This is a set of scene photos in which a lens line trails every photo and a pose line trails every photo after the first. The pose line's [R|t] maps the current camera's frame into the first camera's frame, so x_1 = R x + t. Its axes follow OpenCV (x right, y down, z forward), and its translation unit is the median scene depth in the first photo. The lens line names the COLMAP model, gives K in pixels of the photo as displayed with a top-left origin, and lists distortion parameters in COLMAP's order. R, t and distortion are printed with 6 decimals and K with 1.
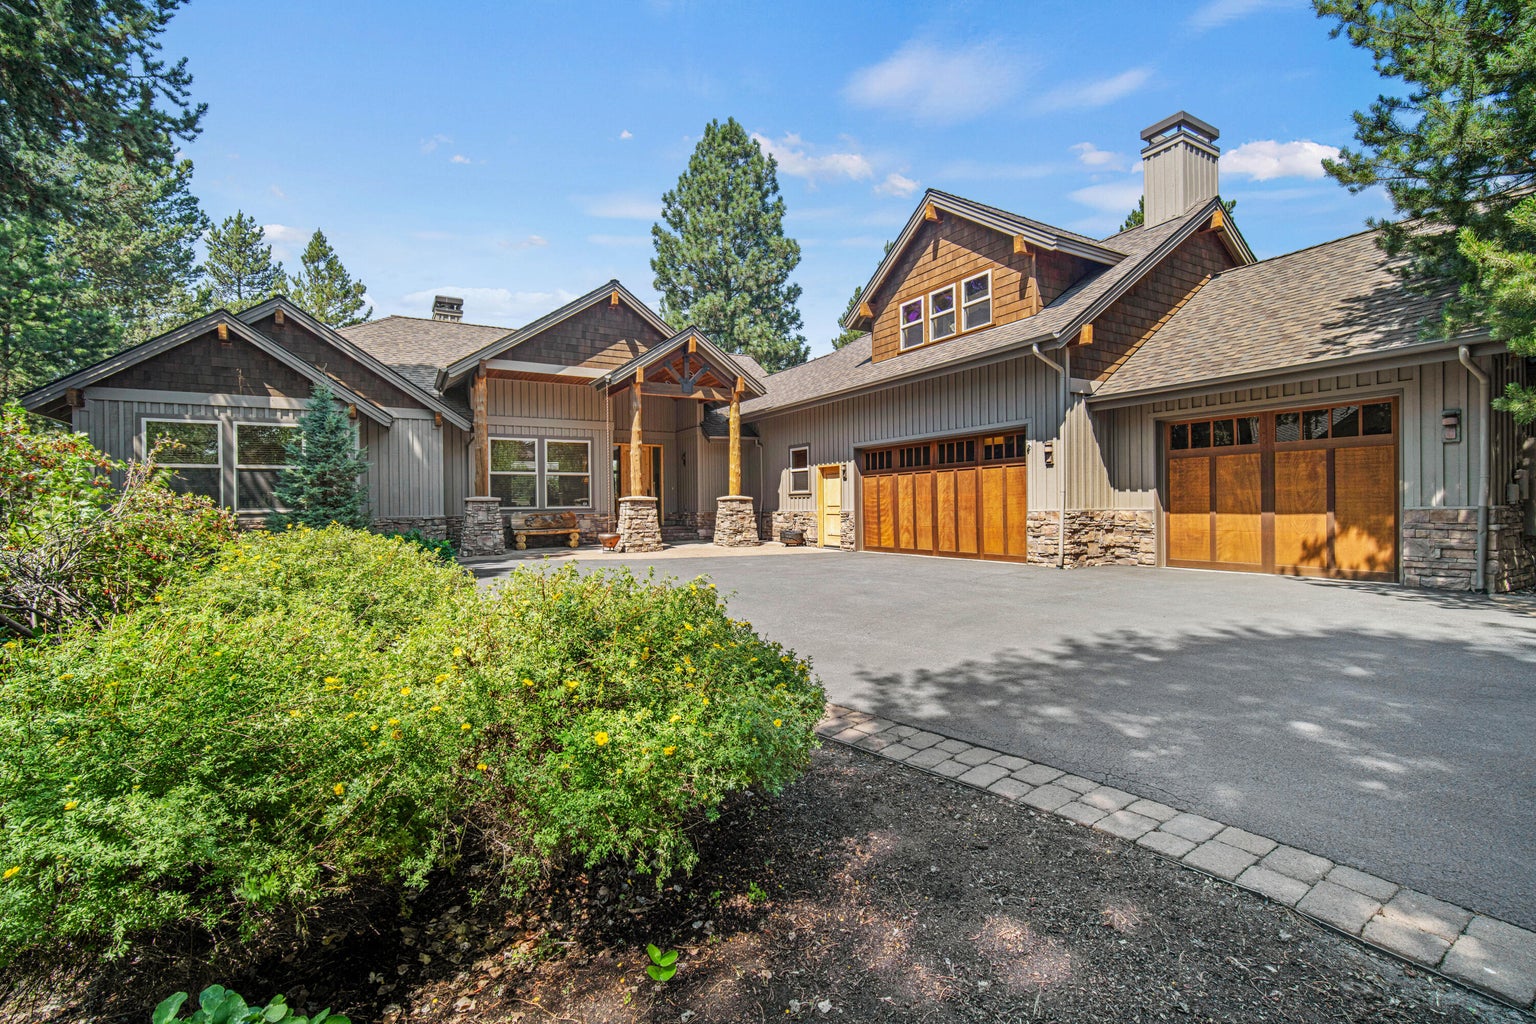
lens RADIAL K [[670.9, 0, 766.8], [0, 670.9, 514.4], [0, 0, 1]] dist [-0.005244, -0.000160]
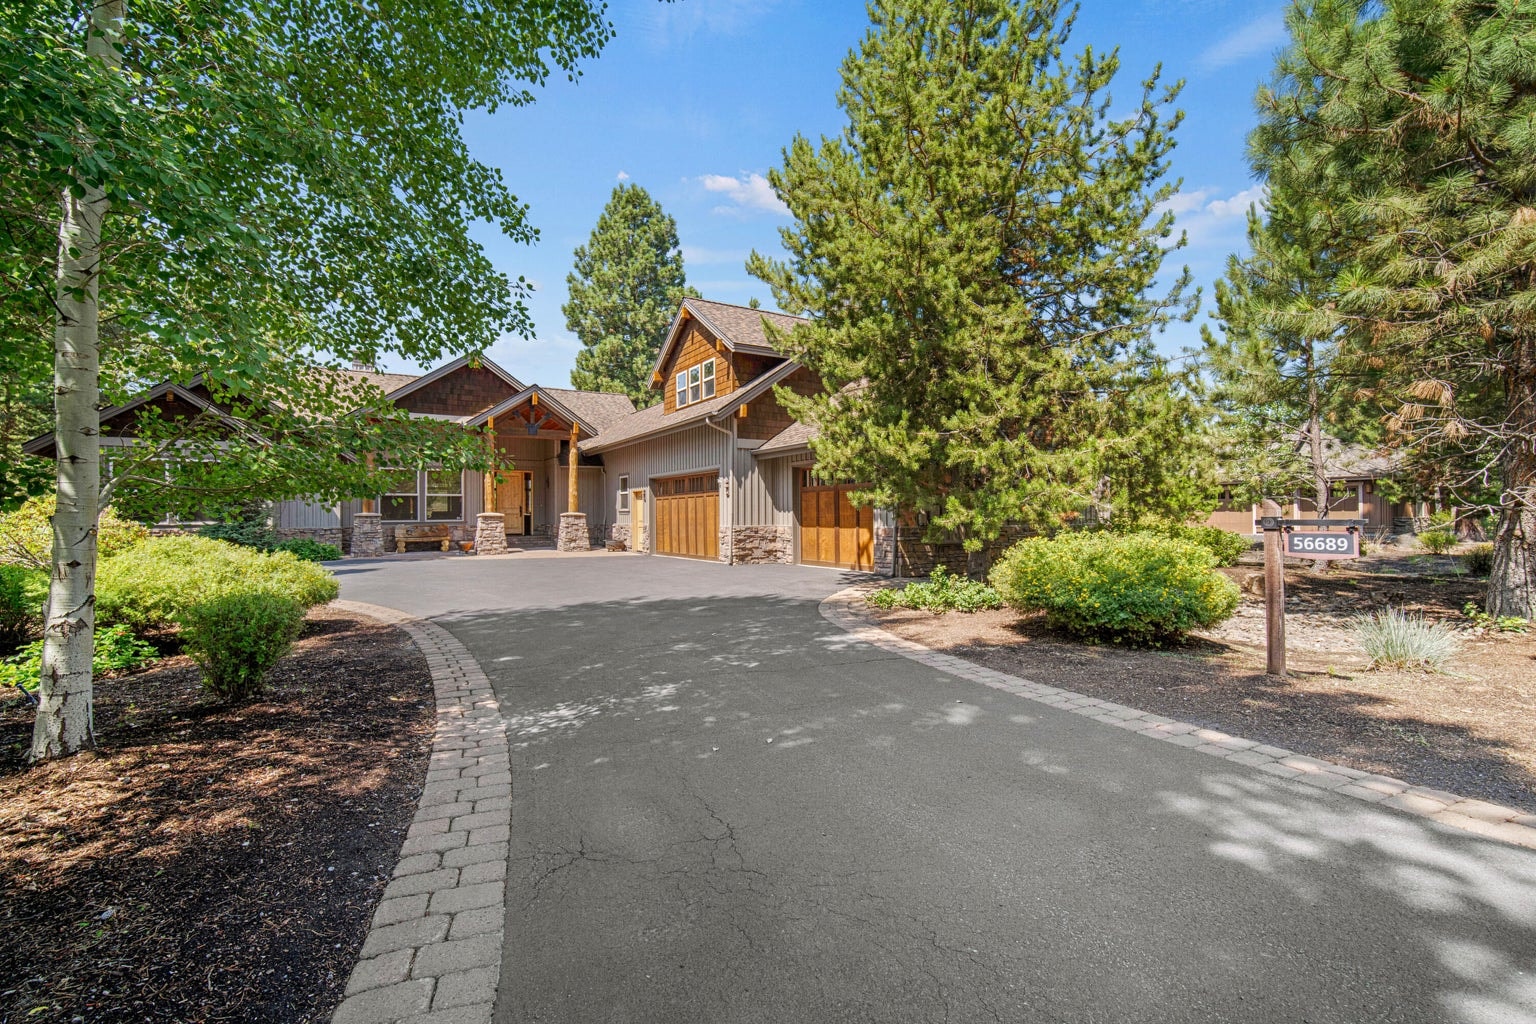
lens RADIAL K [[674.5, 0, 769.4], [0, 674.5, 511.7], [0, 0, 1]] dist [-0.003347, -0.000335]
pose [[0.999796, 0.005107, 0.019551, 0.326497], [-0.004776, 0.999846, -0.016914, -0.009175], [-0.019635, 0.016817, 0.999666, -0.337283]]
